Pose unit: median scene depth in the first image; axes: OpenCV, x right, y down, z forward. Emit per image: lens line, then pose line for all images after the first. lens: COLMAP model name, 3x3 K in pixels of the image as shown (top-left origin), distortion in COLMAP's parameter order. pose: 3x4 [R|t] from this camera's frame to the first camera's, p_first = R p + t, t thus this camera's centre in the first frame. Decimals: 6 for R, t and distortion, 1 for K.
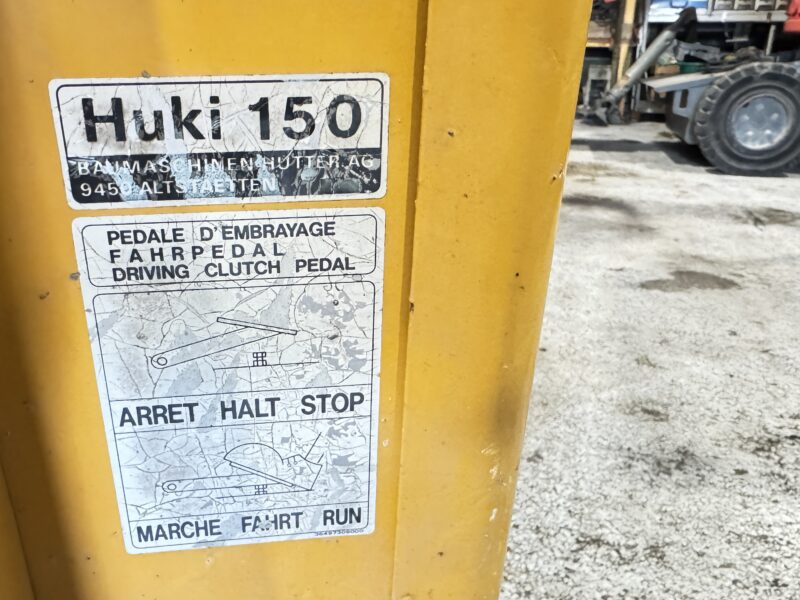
lens RADIAL K [[762.3, 0, 398.4], [0, 762.3, 299.3], [0, 0, 1]] dist [0.012252, 0.000000]
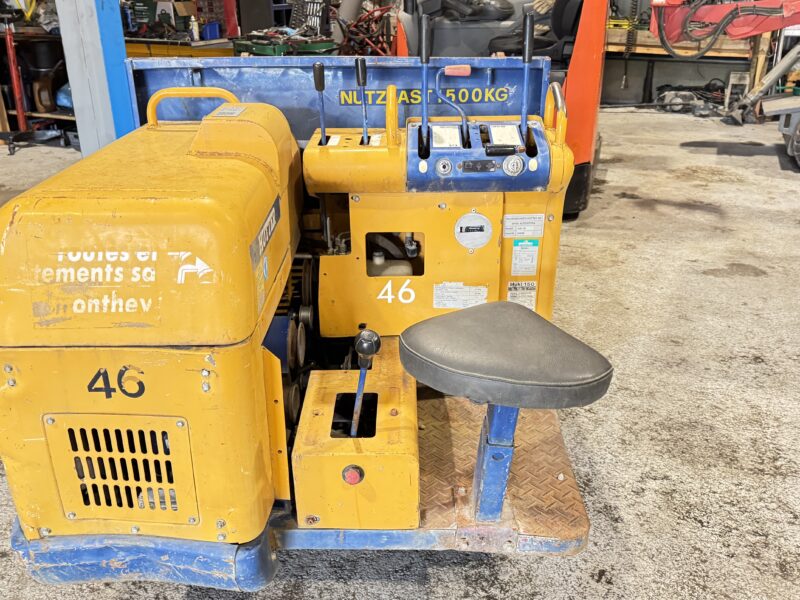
lens RADIAL K [[762.3, 0, 395.8], [0, 762.3, 300.0], [0, 0, 1]] dist [0.012252, 0.000000]
pose [[0.976572, 0.041724, -0.211105, 0.021867], [-0.028409, 0.997434, 0.065721, -0.042848], [0.213306, -0.058184, 0.975251, -0.657613]]
